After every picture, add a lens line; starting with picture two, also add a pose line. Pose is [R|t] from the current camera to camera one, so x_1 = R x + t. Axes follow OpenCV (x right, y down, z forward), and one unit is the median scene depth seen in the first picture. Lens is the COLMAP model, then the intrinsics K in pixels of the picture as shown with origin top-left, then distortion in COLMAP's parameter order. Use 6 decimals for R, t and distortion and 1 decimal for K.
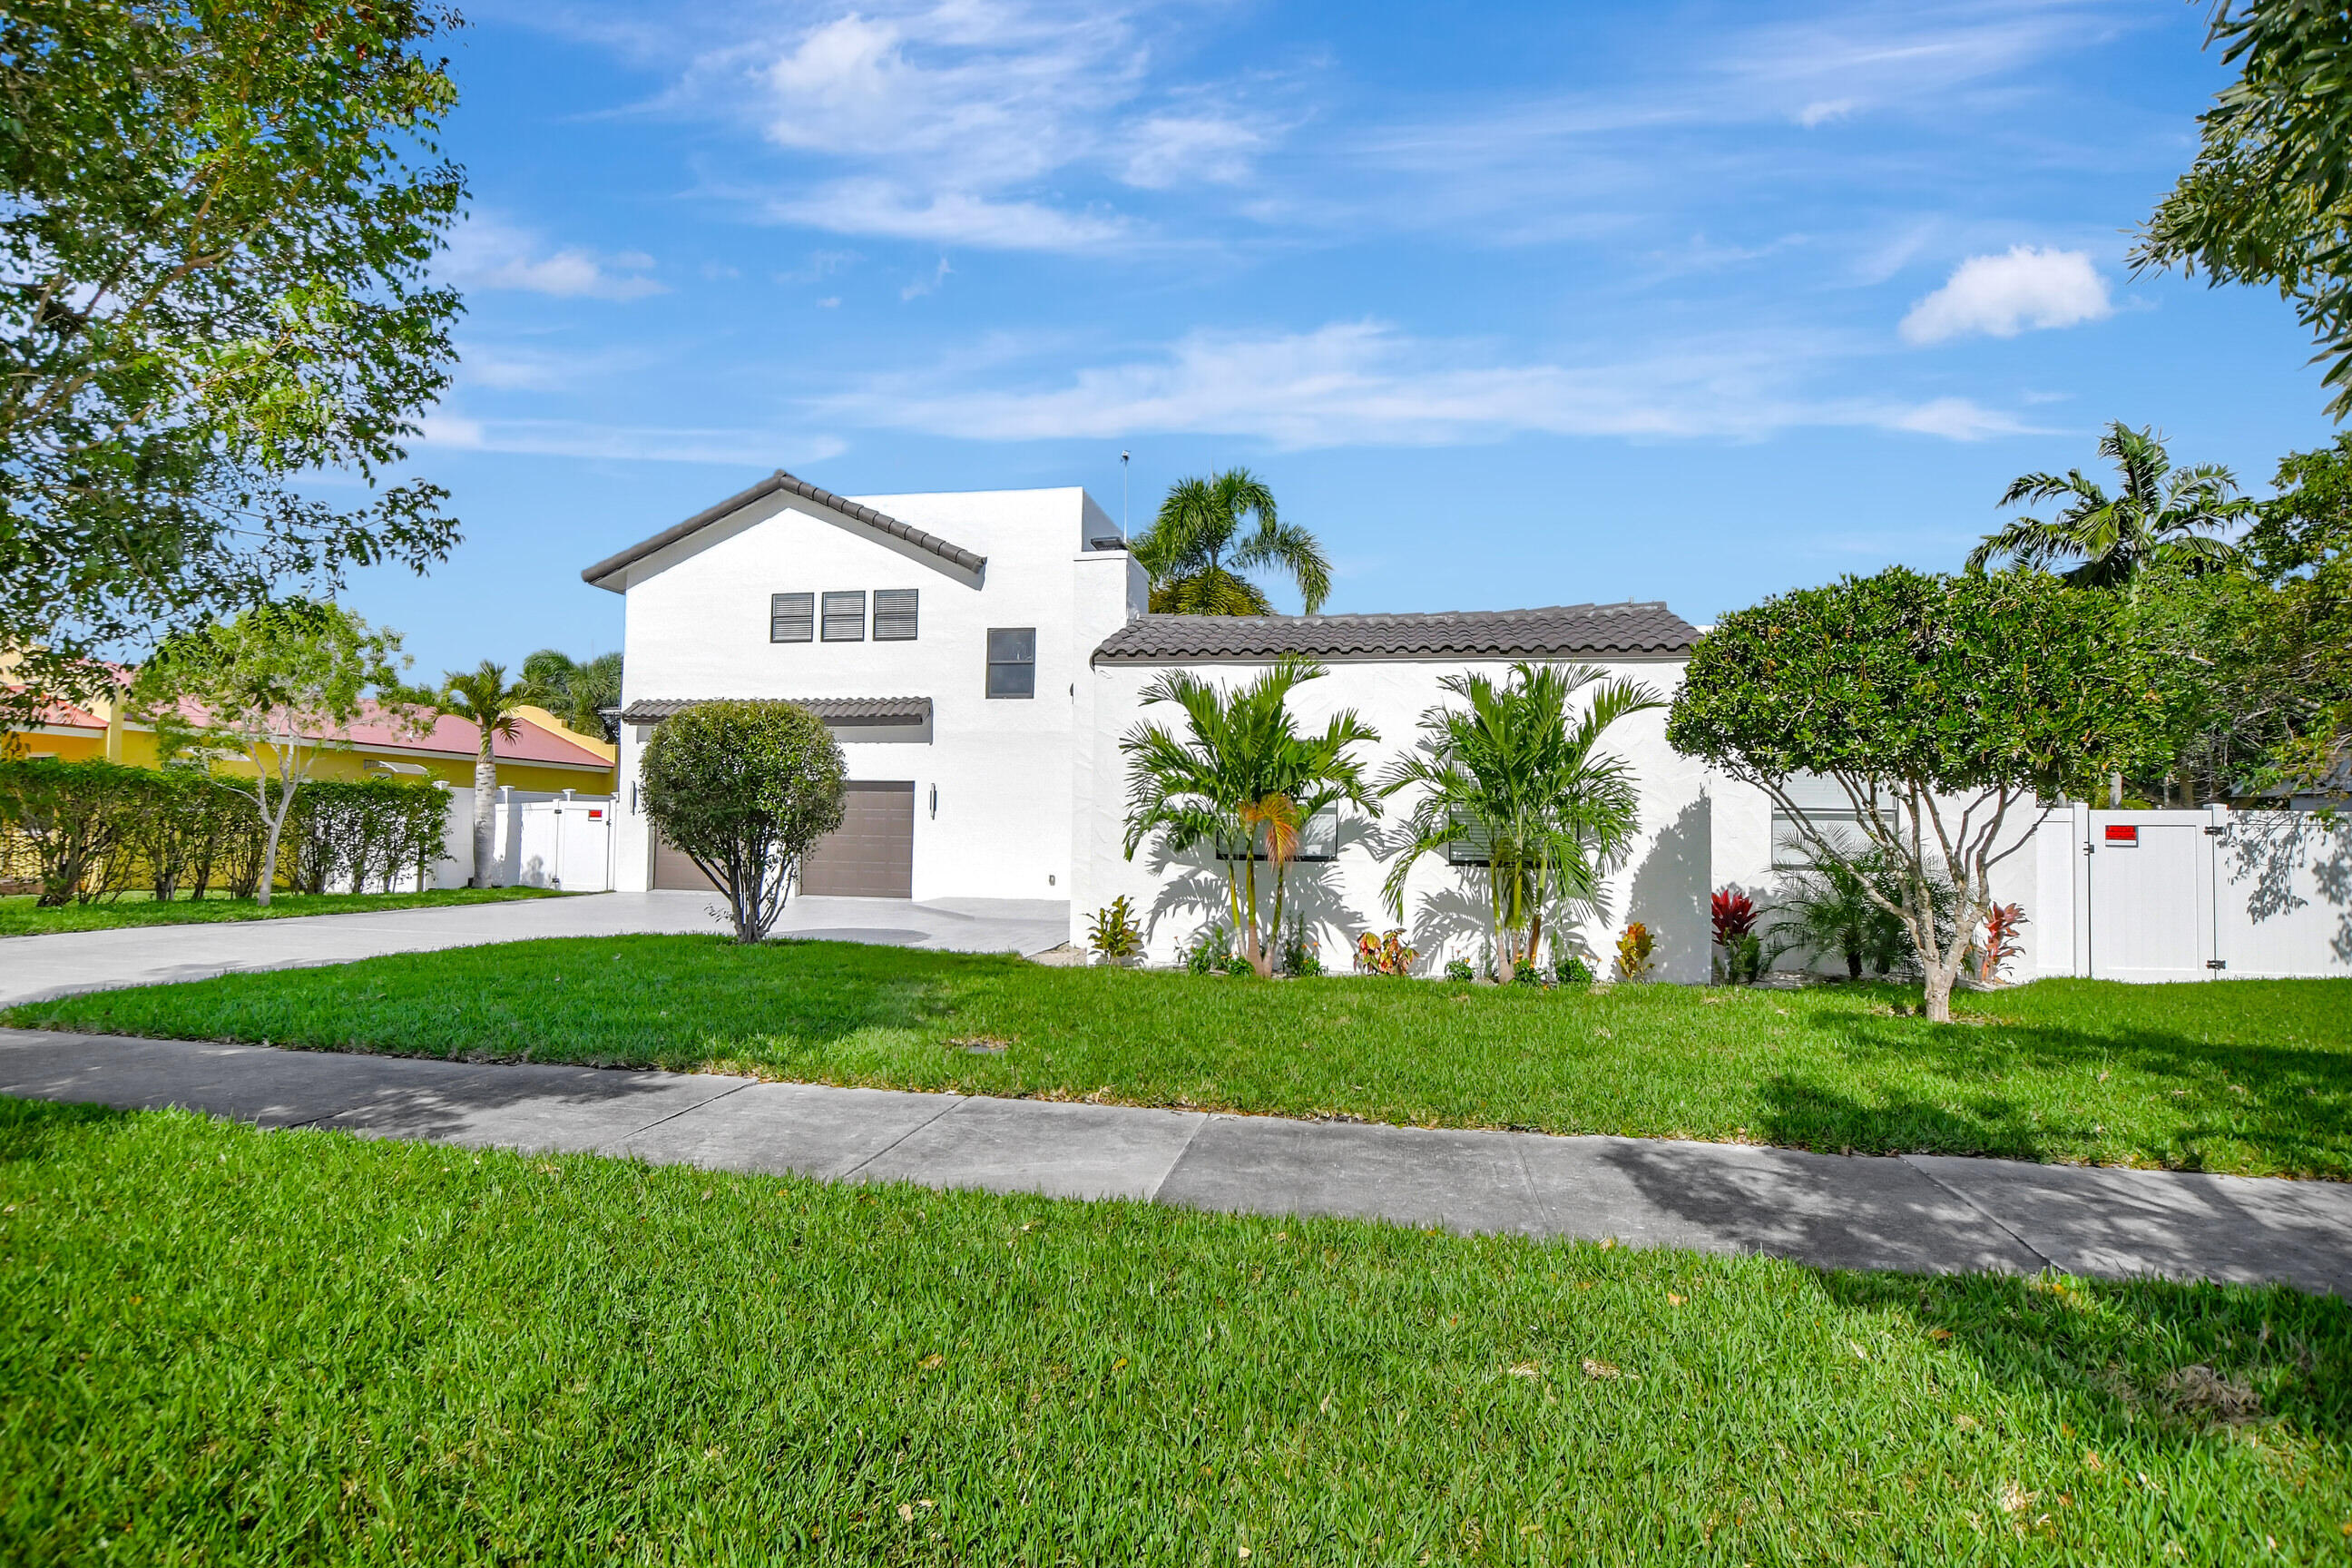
lens RADIAL K [[1076.3, 0, 1176.0], [0, 1076.3, 784.0], [0, 0, 1]] dist [-0.024514, 0.000587]
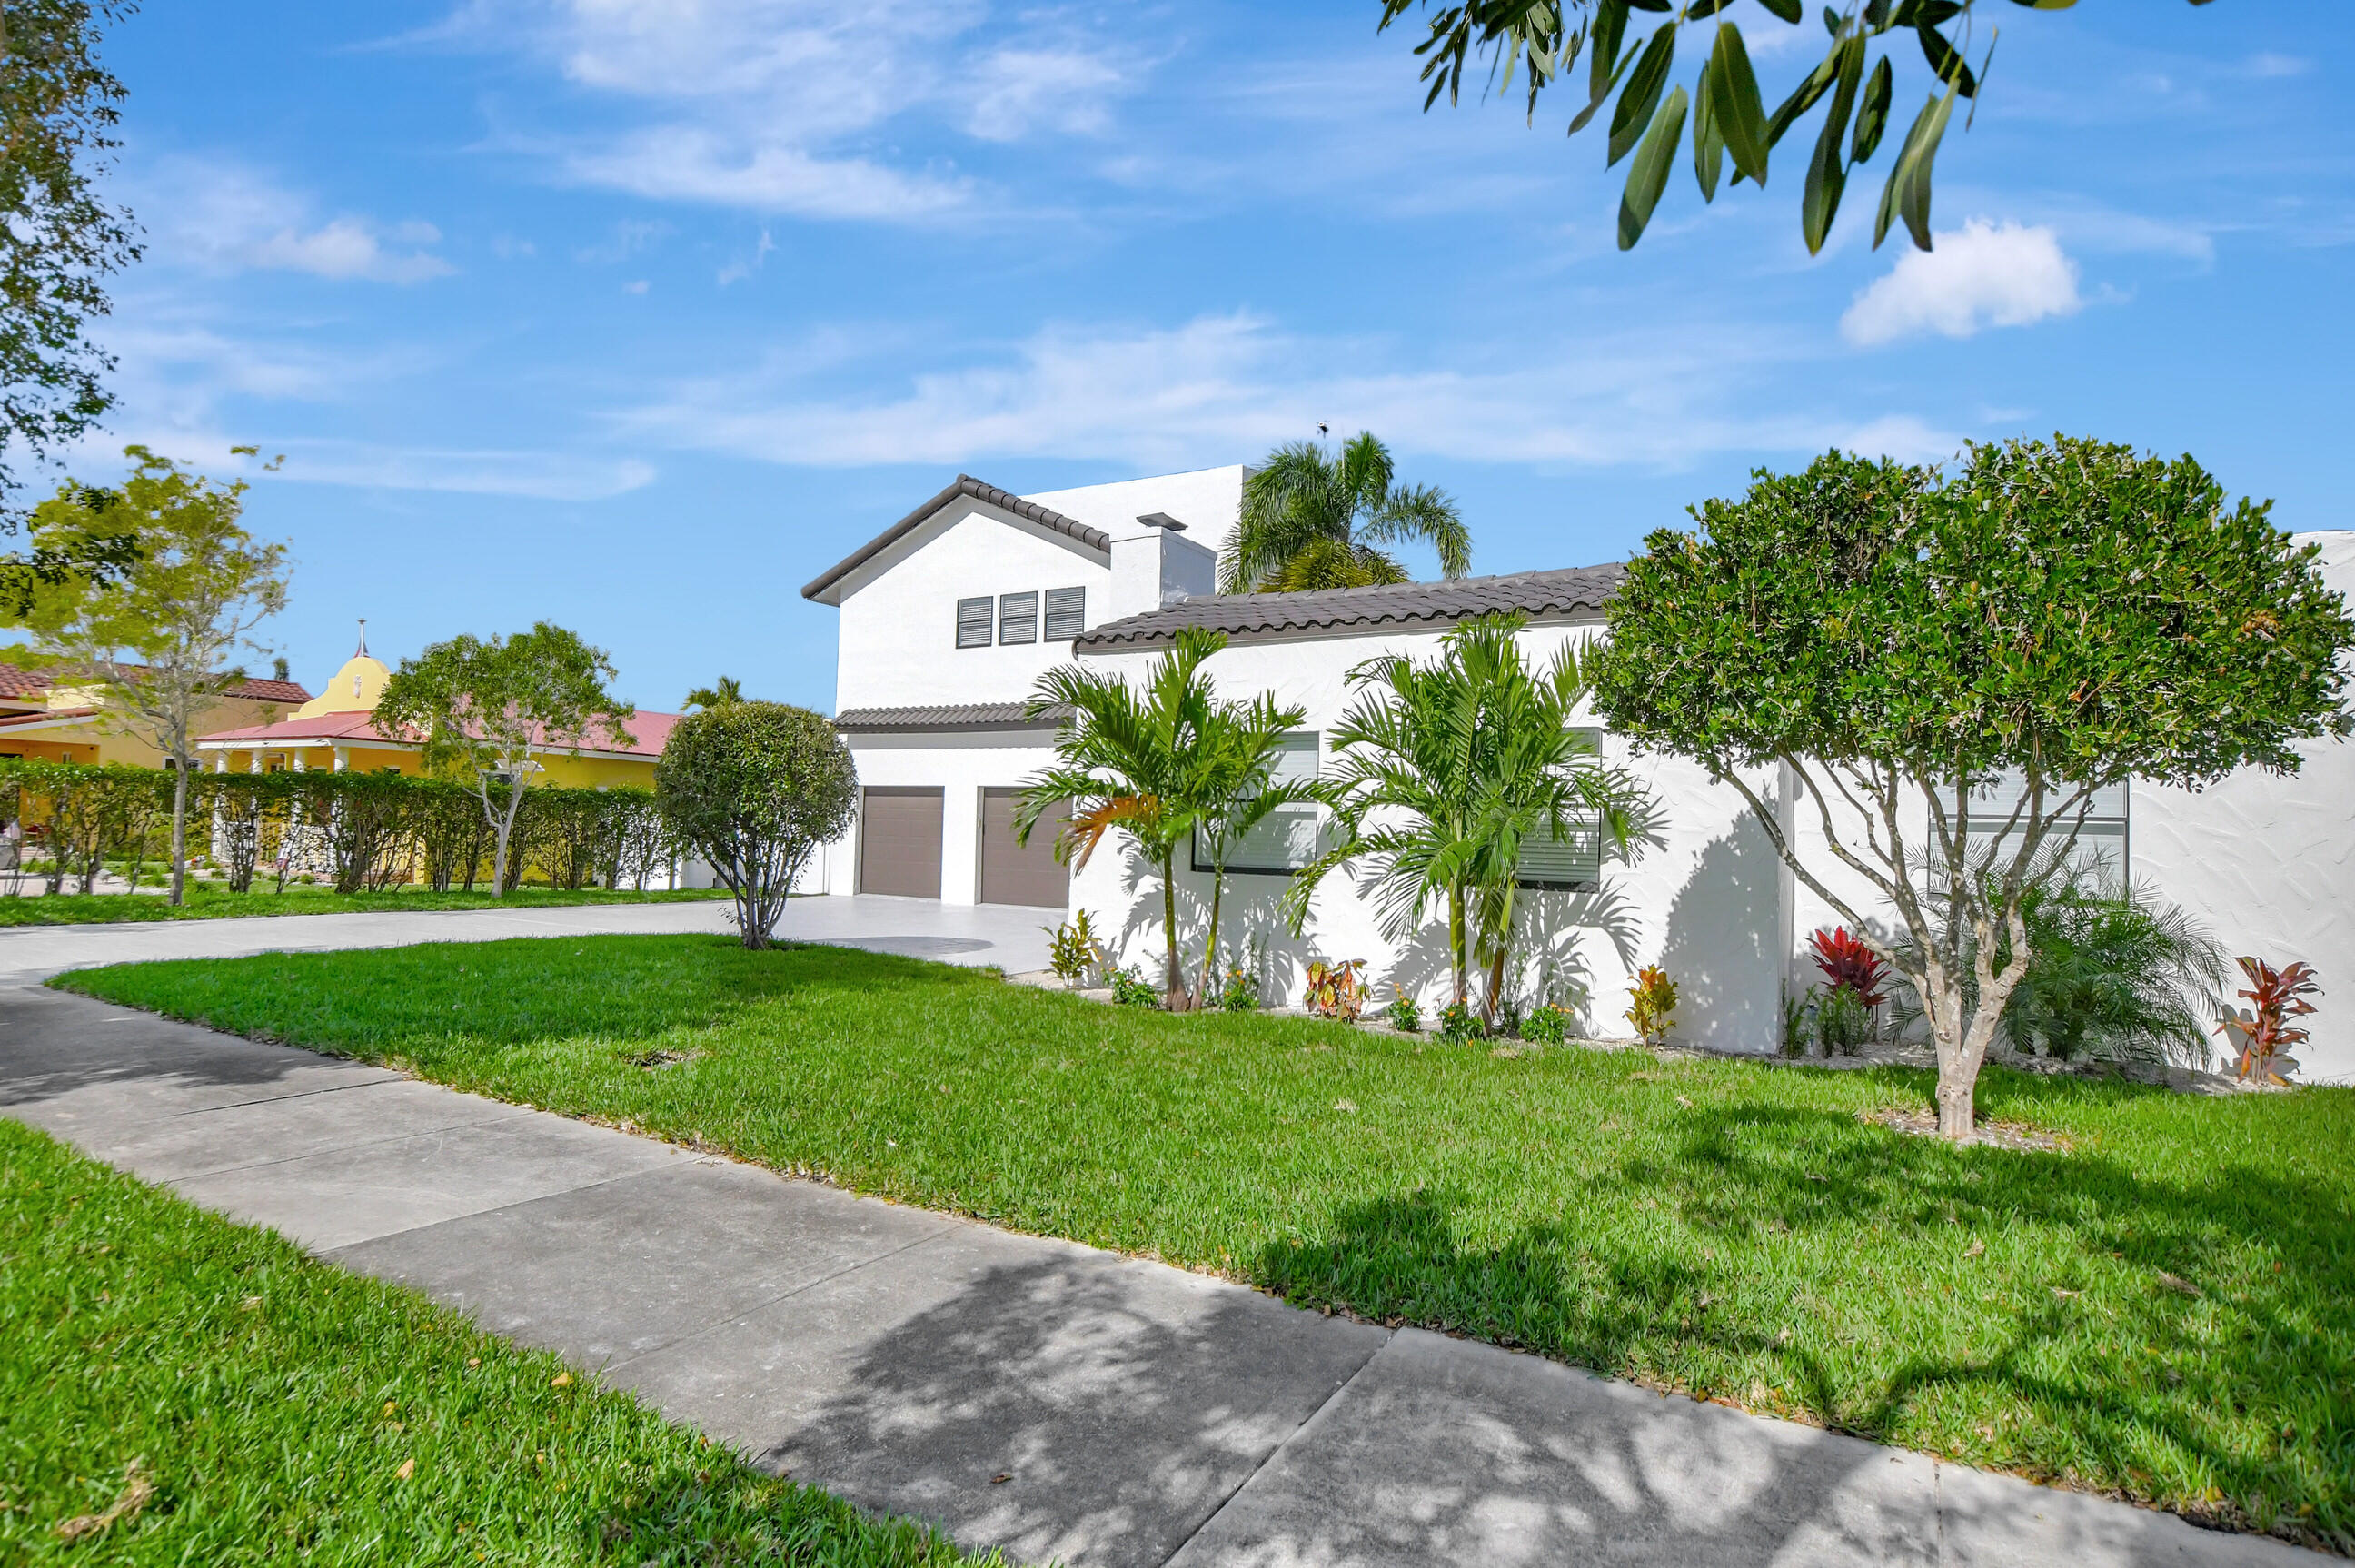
lens RADIAL K [[1143.8, 0, 1210.1], [0, 1143.8, 793.7], [0, 0, 1]] dist [-0.021161, 0.000691]
pose [[0.947887, -0.001343, -0.318603, 0.502451], [0.000985, 0.999999, -0.001284, 0.012701], [0.318604, 0.000903, 0.947887, 0.188259]]
